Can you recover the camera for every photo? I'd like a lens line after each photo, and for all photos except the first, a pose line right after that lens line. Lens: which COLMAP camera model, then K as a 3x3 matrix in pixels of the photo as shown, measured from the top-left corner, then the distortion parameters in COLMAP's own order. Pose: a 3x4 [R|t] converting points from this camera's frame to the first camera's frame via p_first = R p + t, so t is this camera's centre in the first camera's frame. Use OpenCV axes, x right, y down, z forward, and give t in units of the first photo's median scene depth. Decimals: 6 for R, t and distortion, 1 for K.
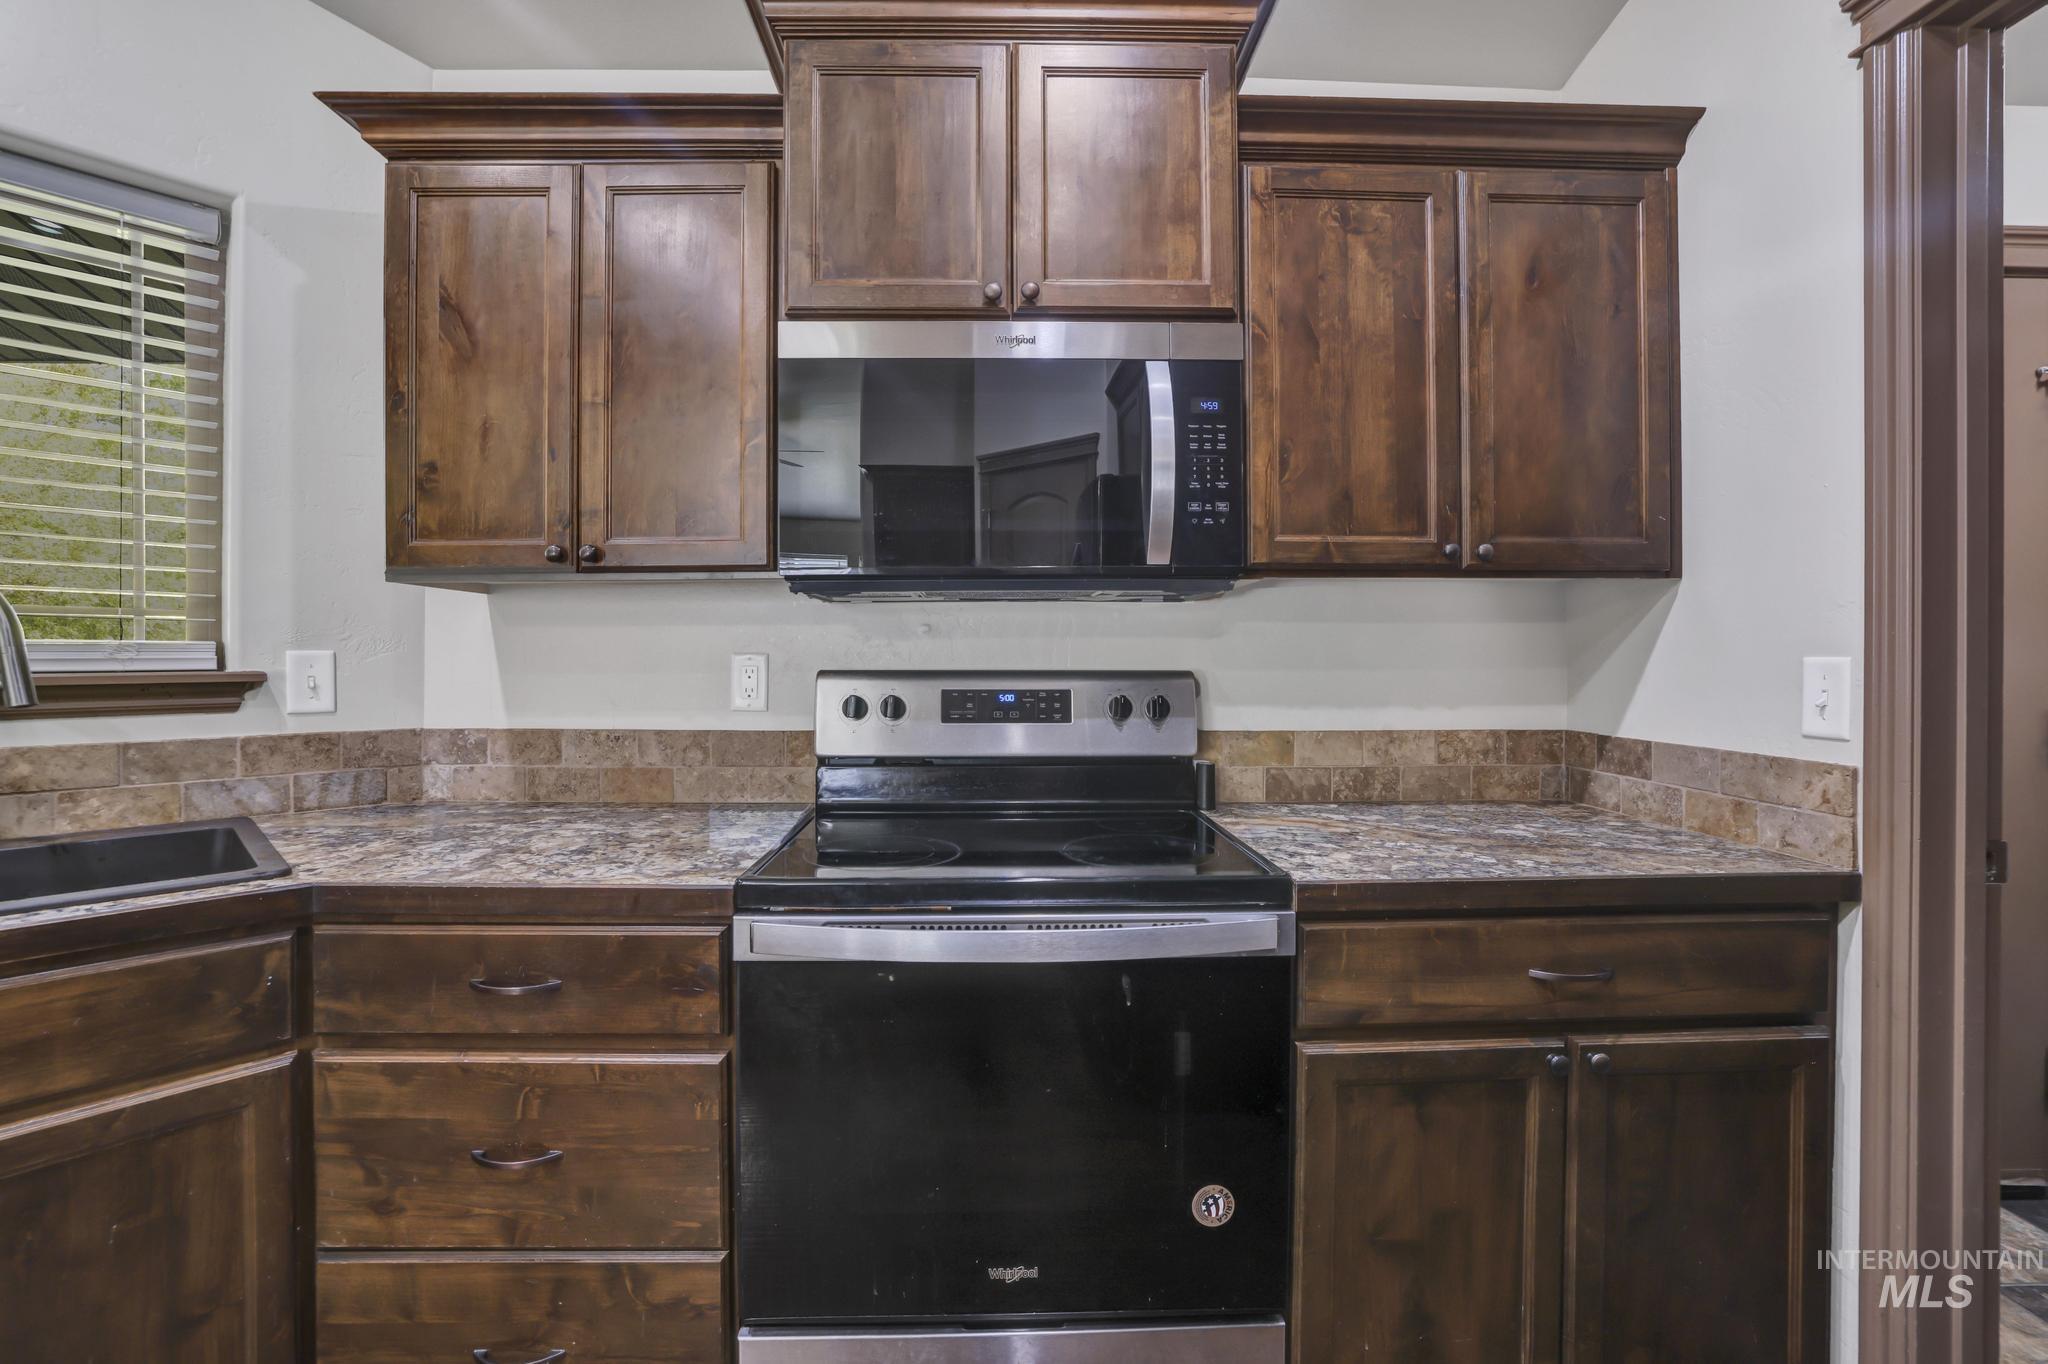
lens RADIAL K [[877.1, 0, 1016.6], [0, 877.1, 658.2], [0, 0, 1]] dist [-0.056116, 0.020557]
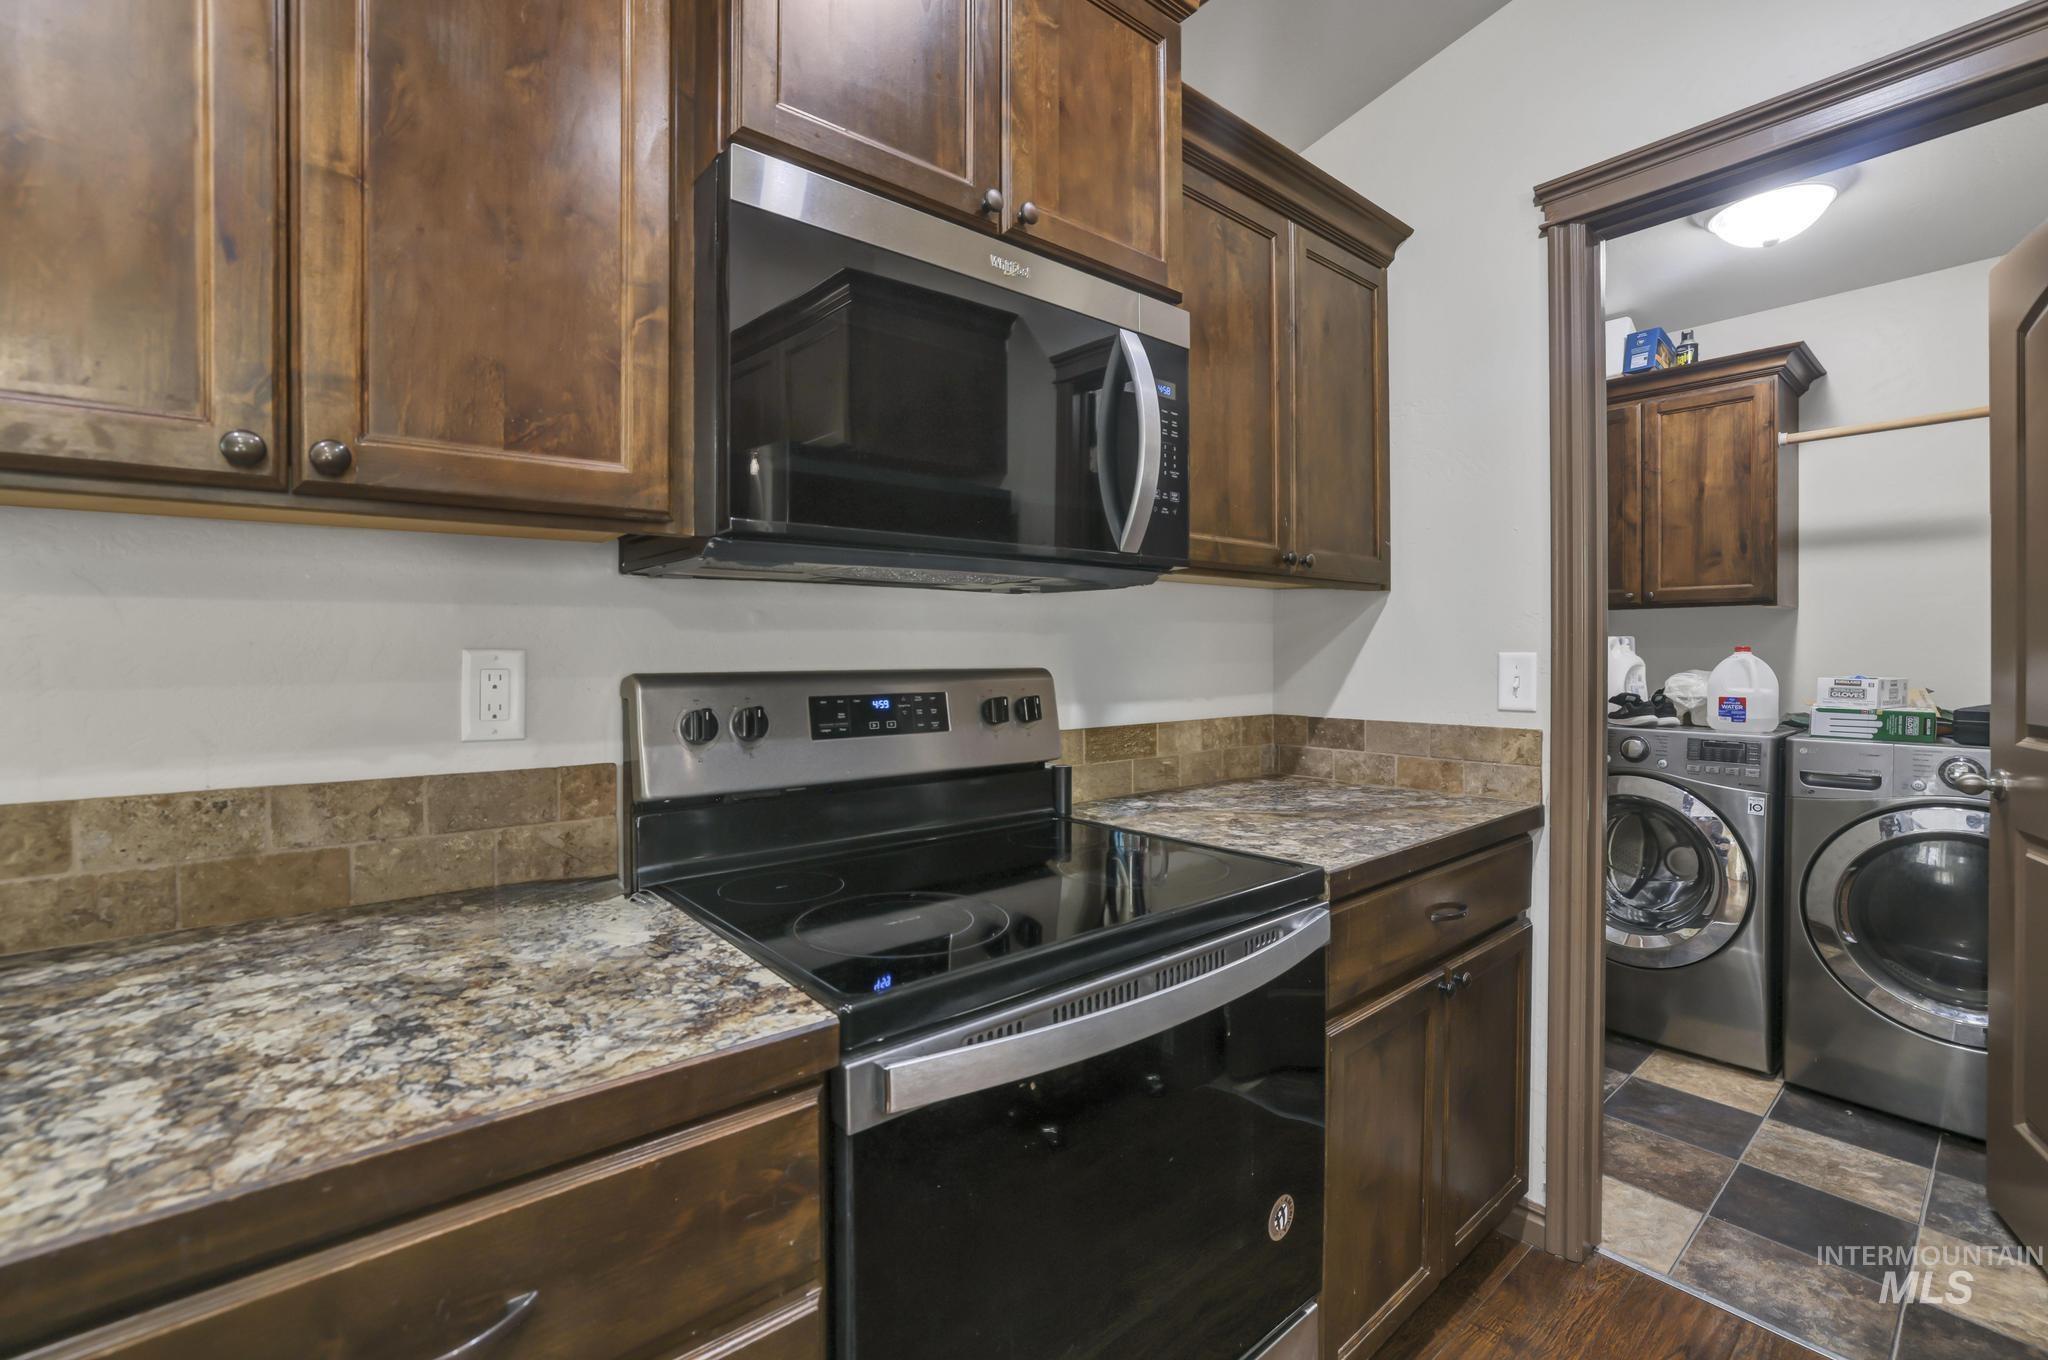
lens RADIAL K [[877.1, 0, 1016.6], [0, 877.1, 656.2], [0, 0, 1]] dist [-0.056116, 0.020557]
pose [[0.786837, -0.004050, 0.617148, -0.468517], [0.002965, 0.999992, 0.002783, -0.001194], [-0.617154, -0.000360, 0.786842, 0.328908]]
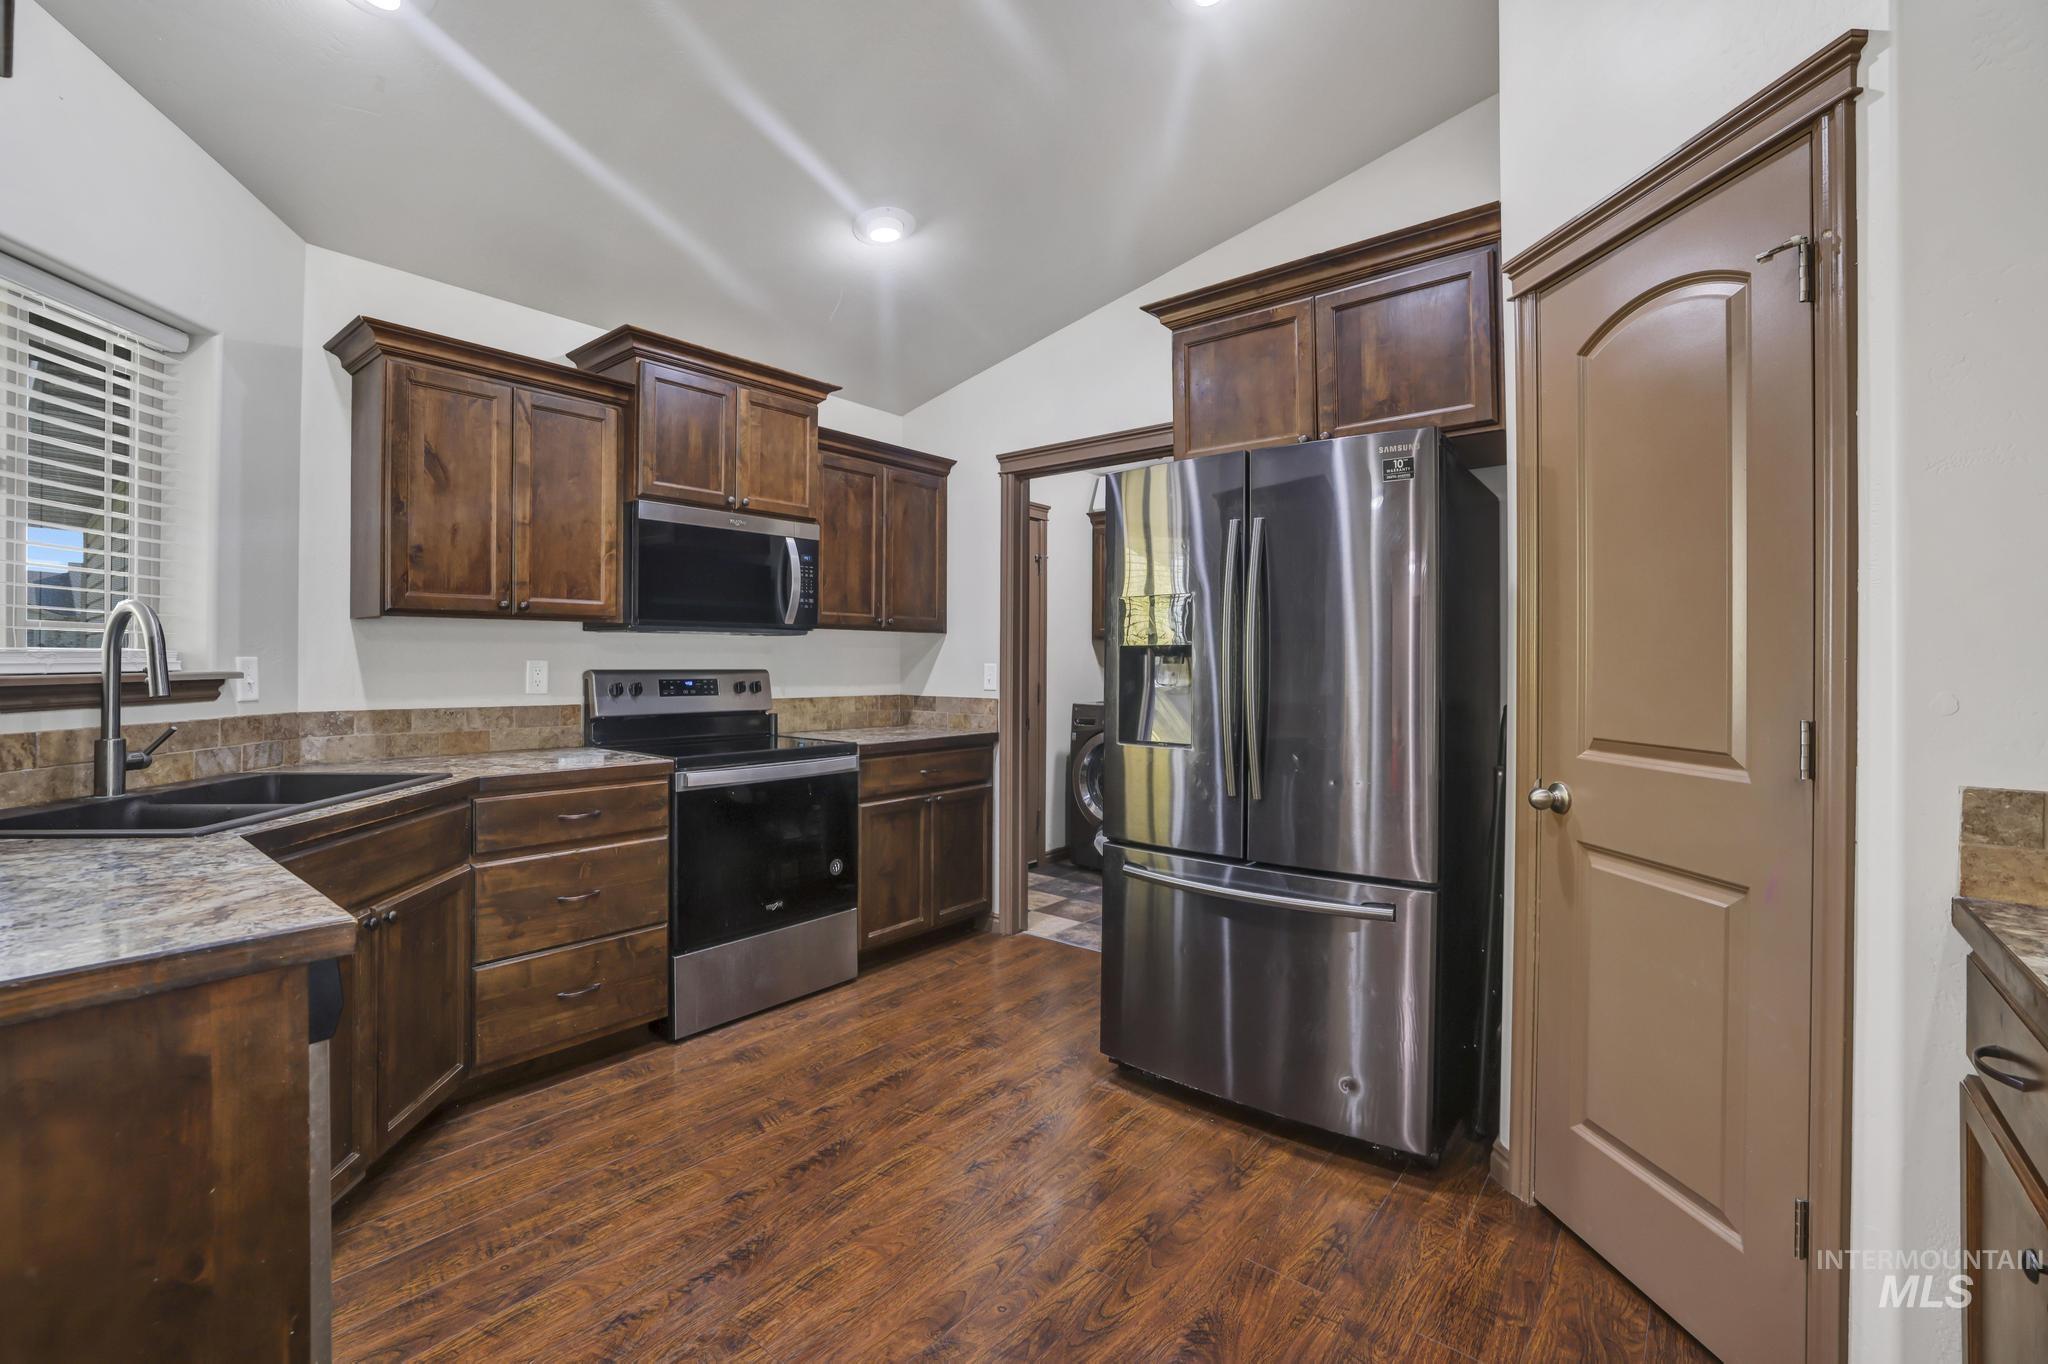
lens RADIAL K [[877.1, 0, 1016.6], [0, 877.1, 658.2], [0, 0, 1]] dist [-0.056116, 0.020557]
pose [[0.650822, 0.006280, 0.759204, -1.158961], [-0.002313, 0.999978, -0.006288, -0.000780], [-0.759227, 0.002337, 0.650822, -0.946865]]
